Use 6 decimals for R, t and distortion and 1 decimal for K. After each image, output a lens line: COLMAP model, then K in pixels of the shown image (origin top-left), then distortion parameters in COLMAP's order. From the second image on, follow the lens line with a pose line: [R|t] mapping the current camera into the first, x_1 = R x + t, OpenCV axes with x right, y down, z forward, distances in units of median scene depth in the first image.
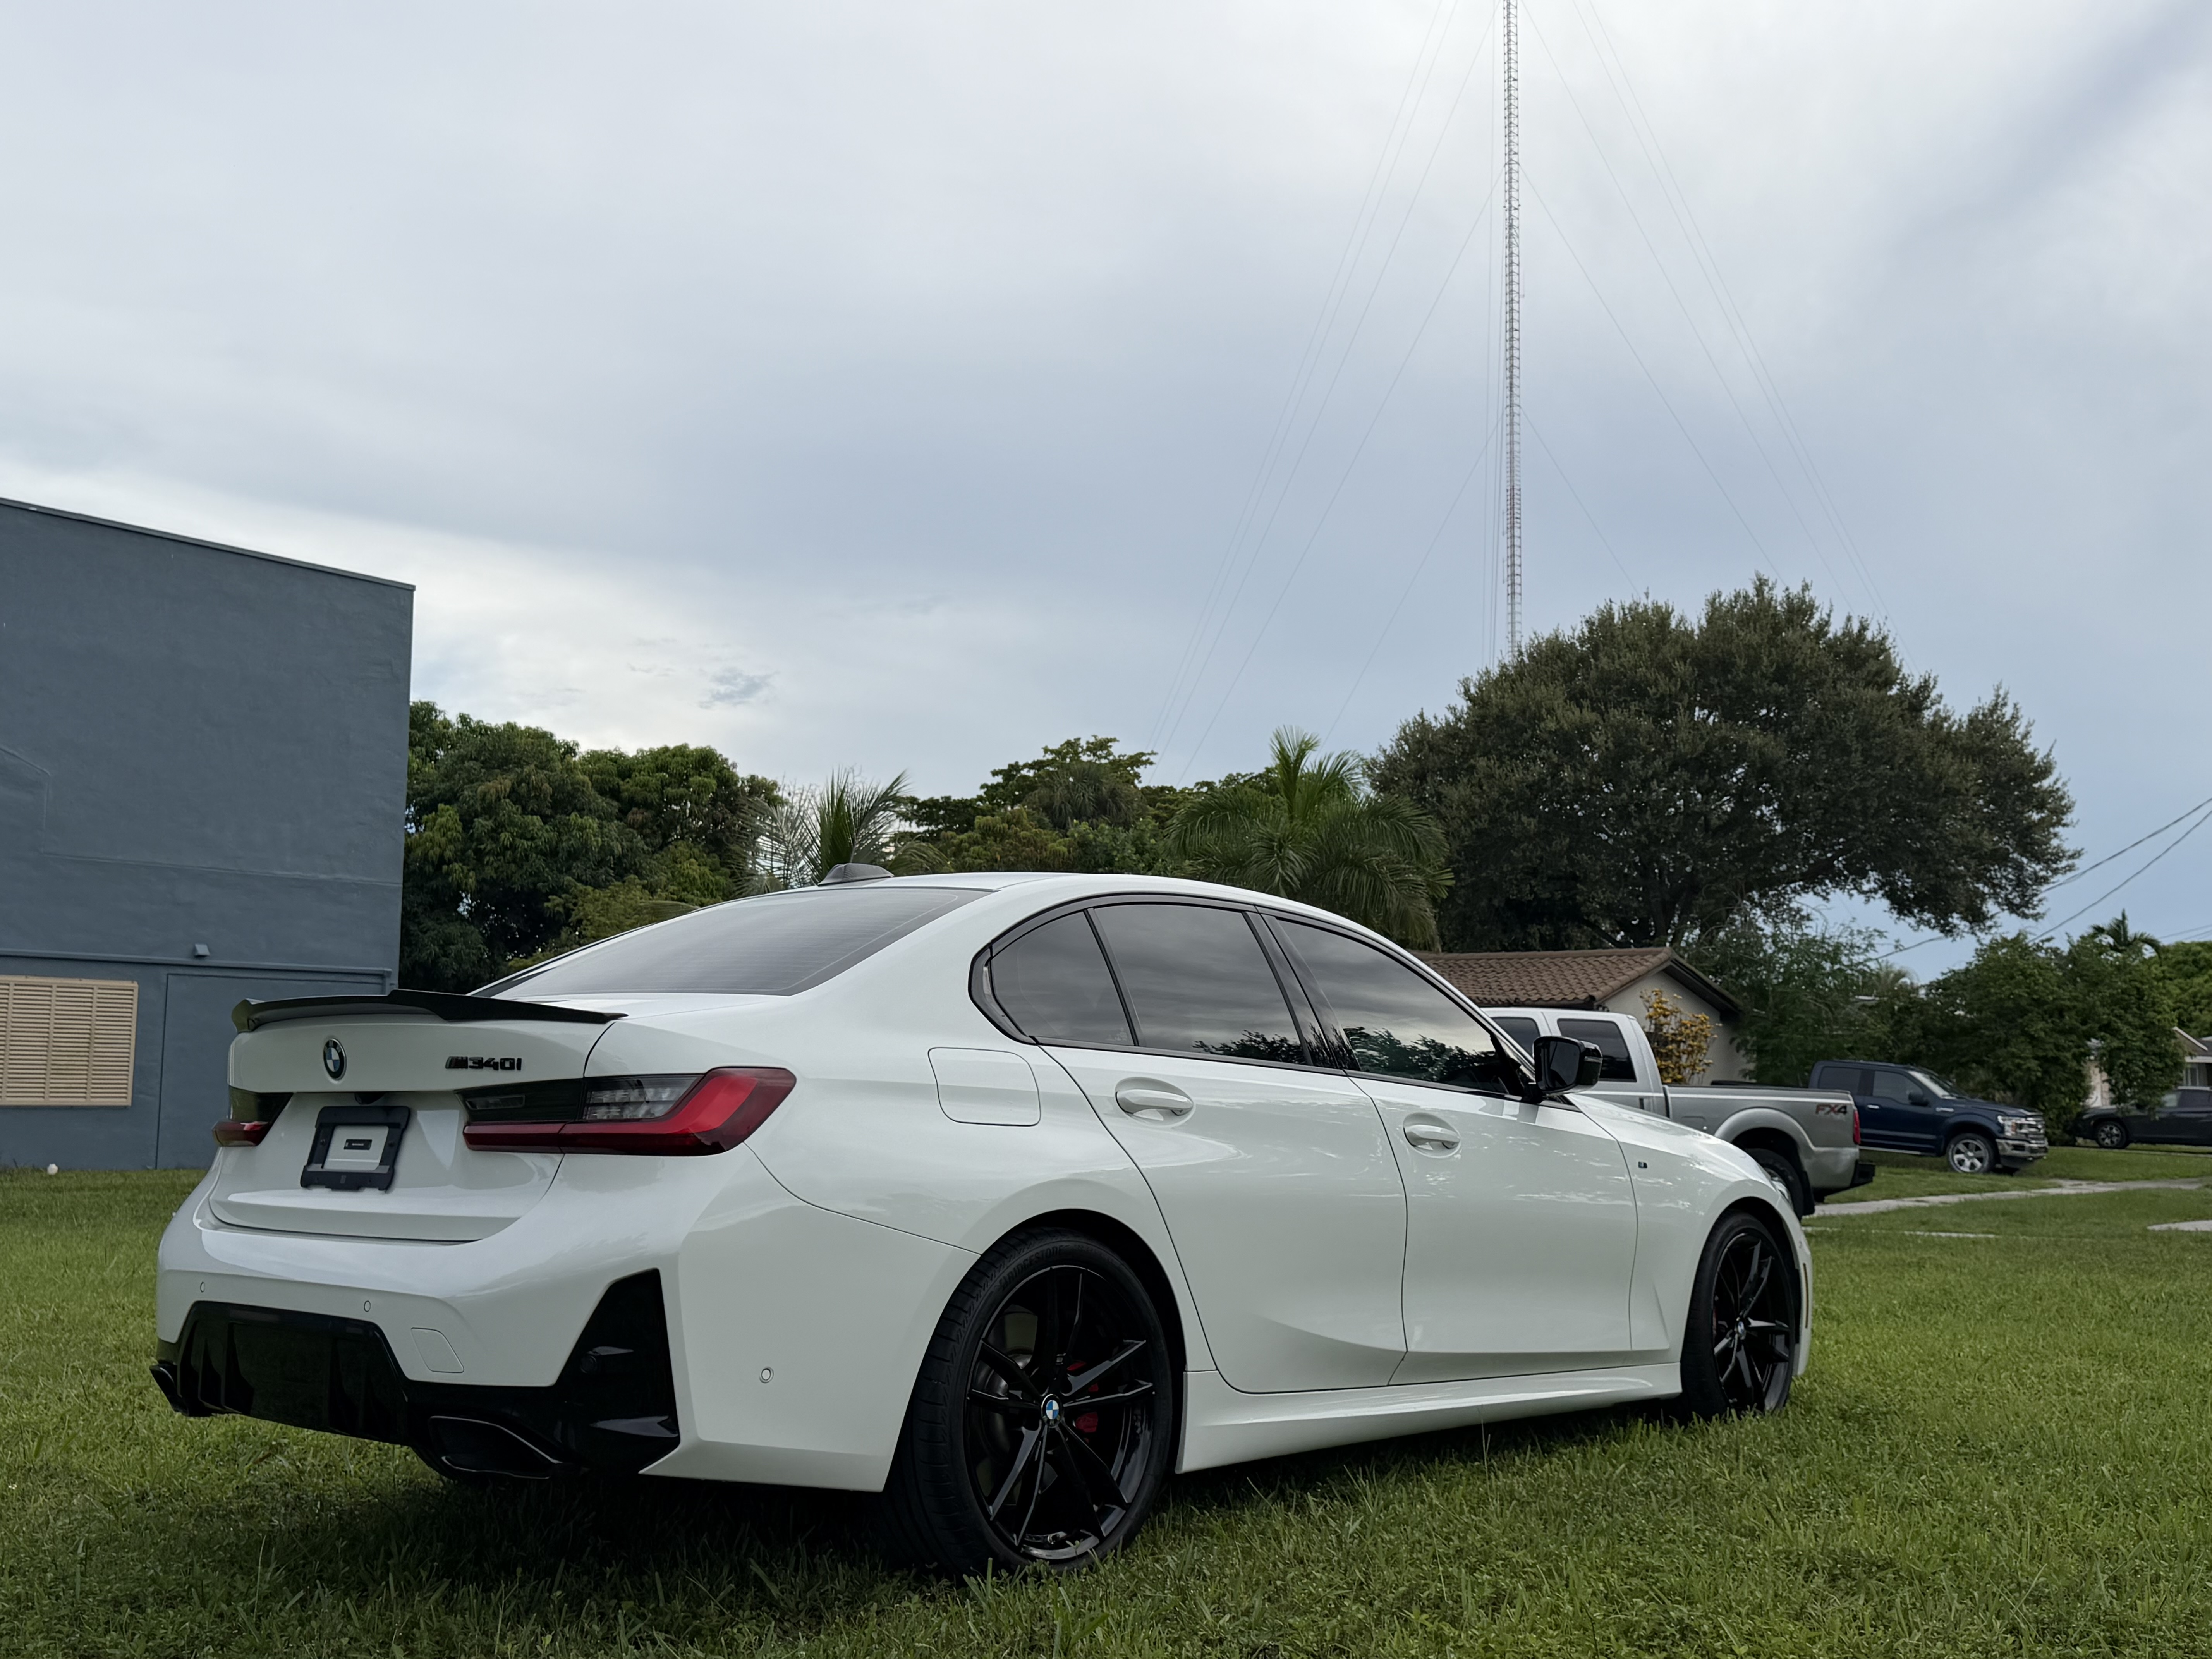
lens RADIAL K [[2205.6, 0, 1108.9], [0, 2205.6, 833.7], [0, 0, 1]] dist [0.025620, 0.000000]
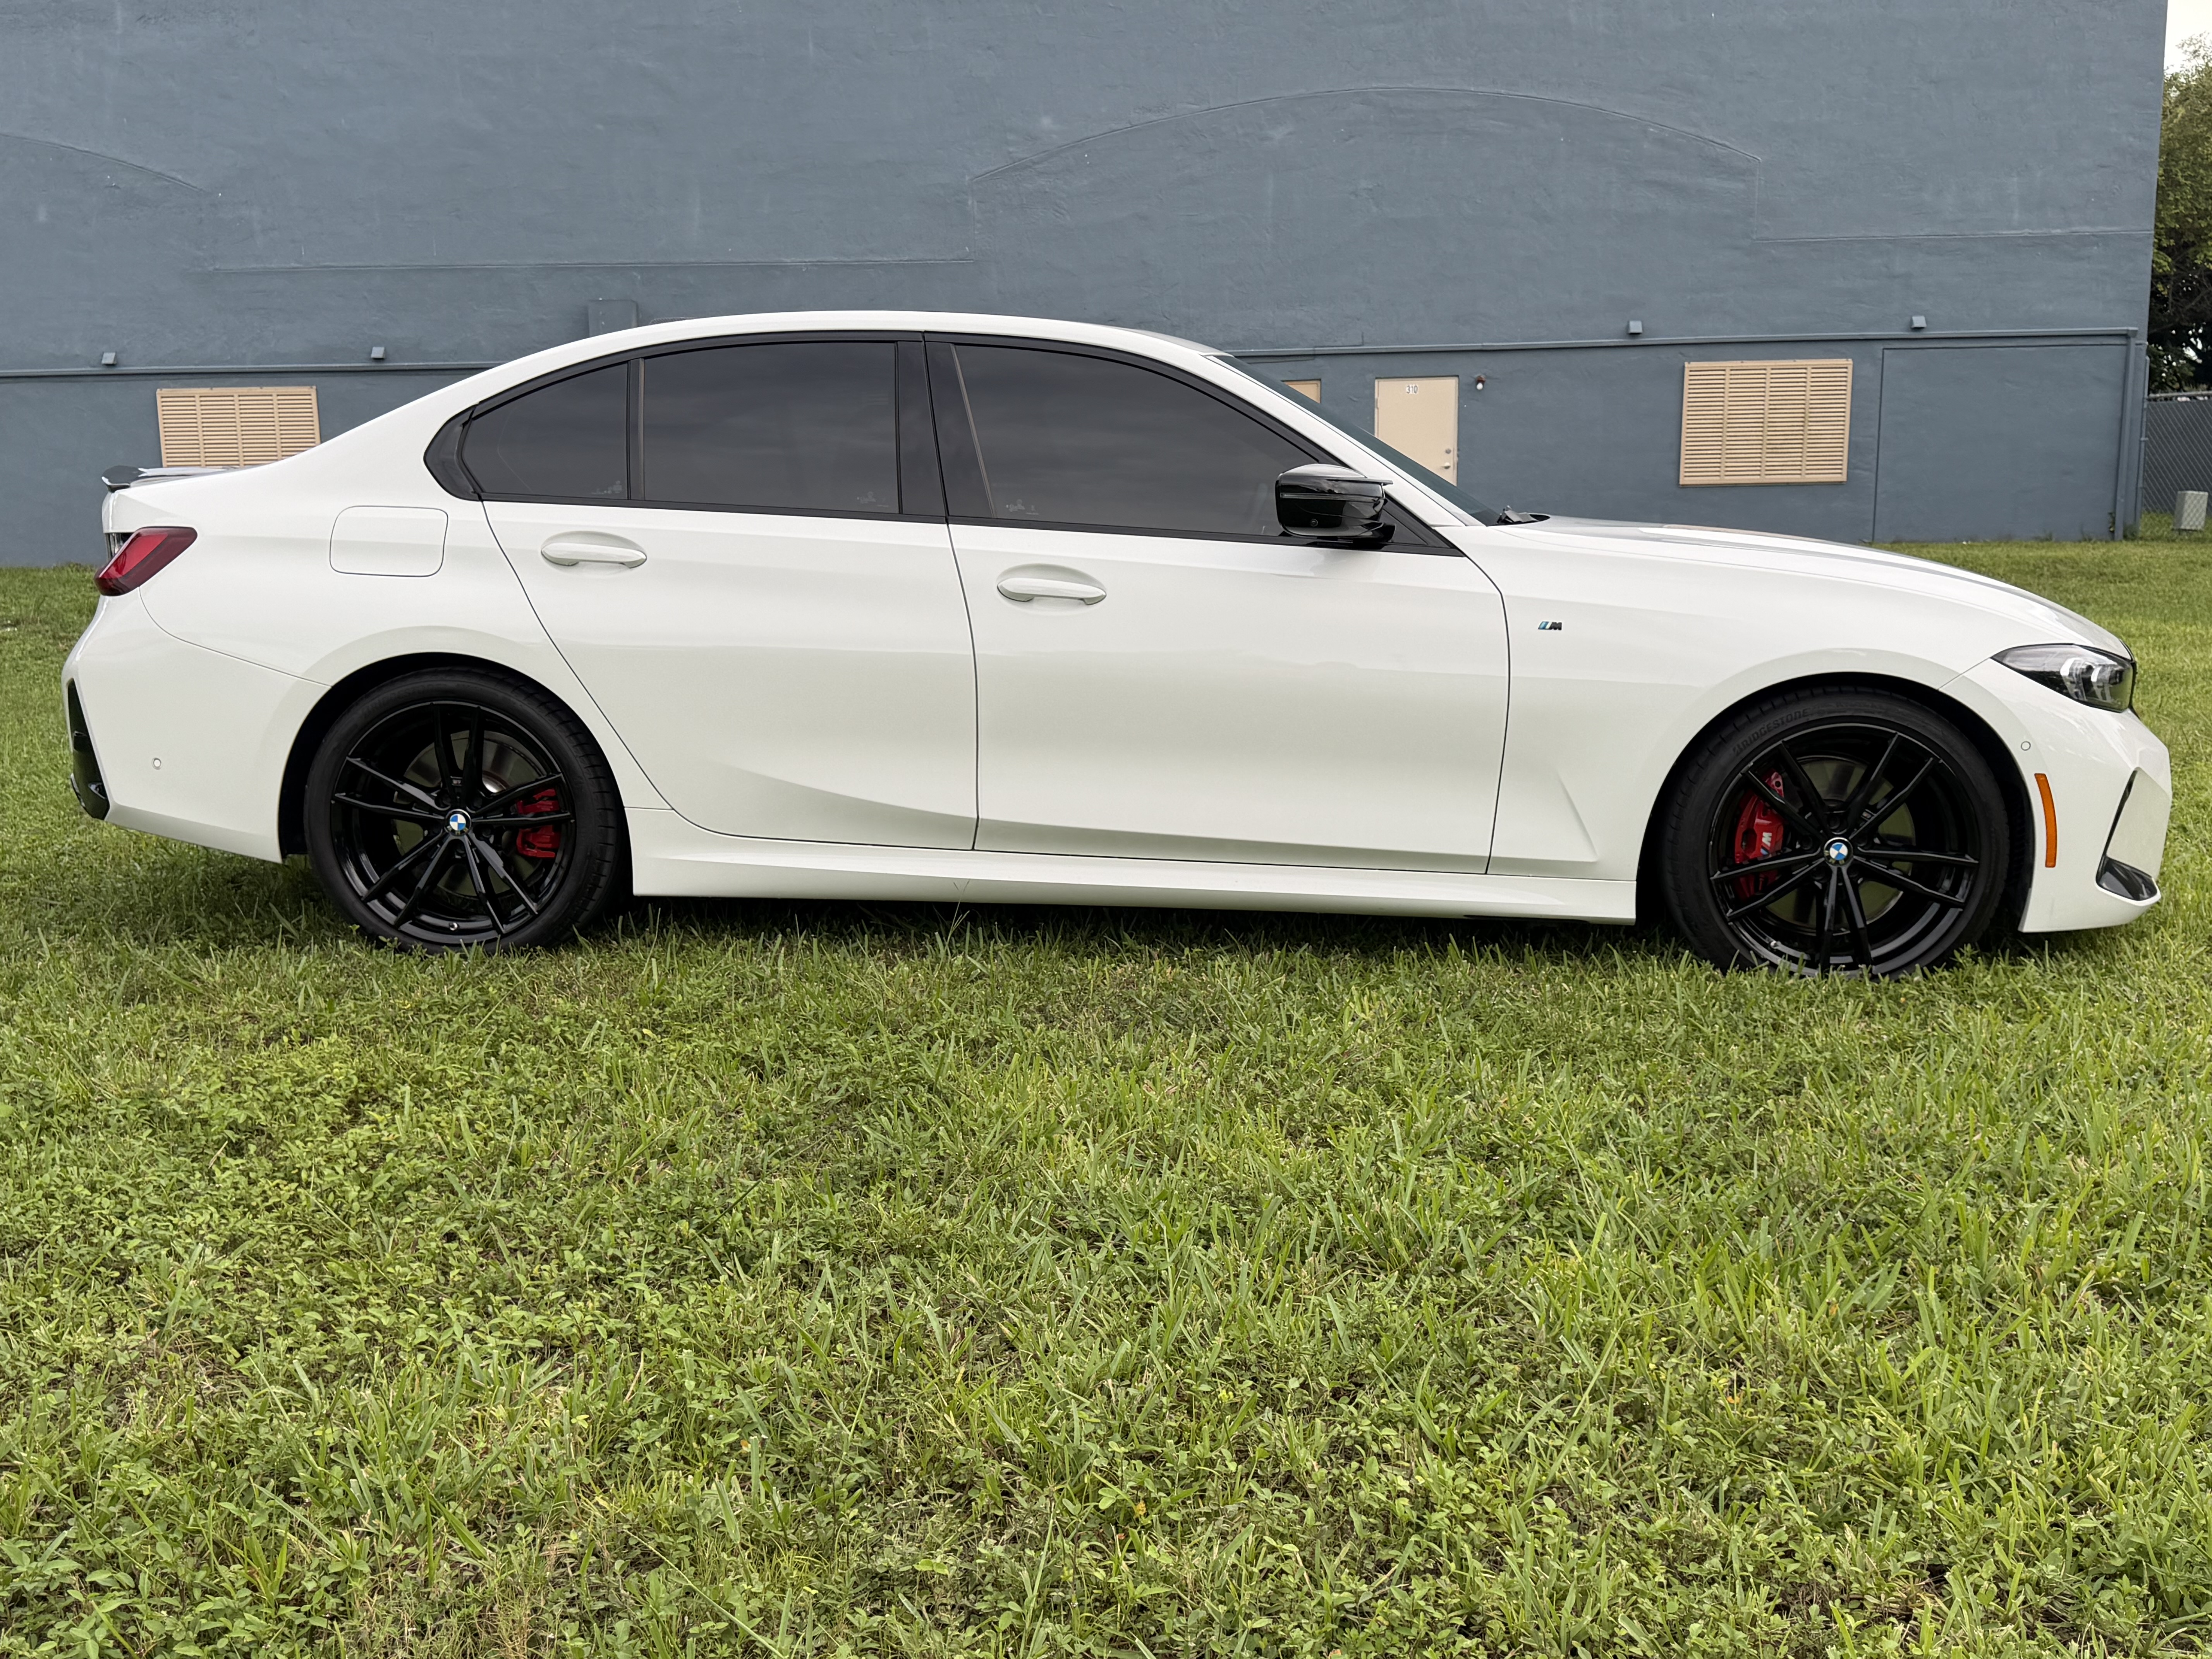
lens RADIAL K [[2205.6, 0, 1107.0], [0, 2205.6, 824.4], [0, 0, 1]] dist [0.025620, 0.000000]
pose [[0.589752, 0.117781, -0.798949, 0.205237], [0.111296, 0.968014, 0.224859, 0.007180], [0.799878, -0.221531, 0.557780, 0.115784]]
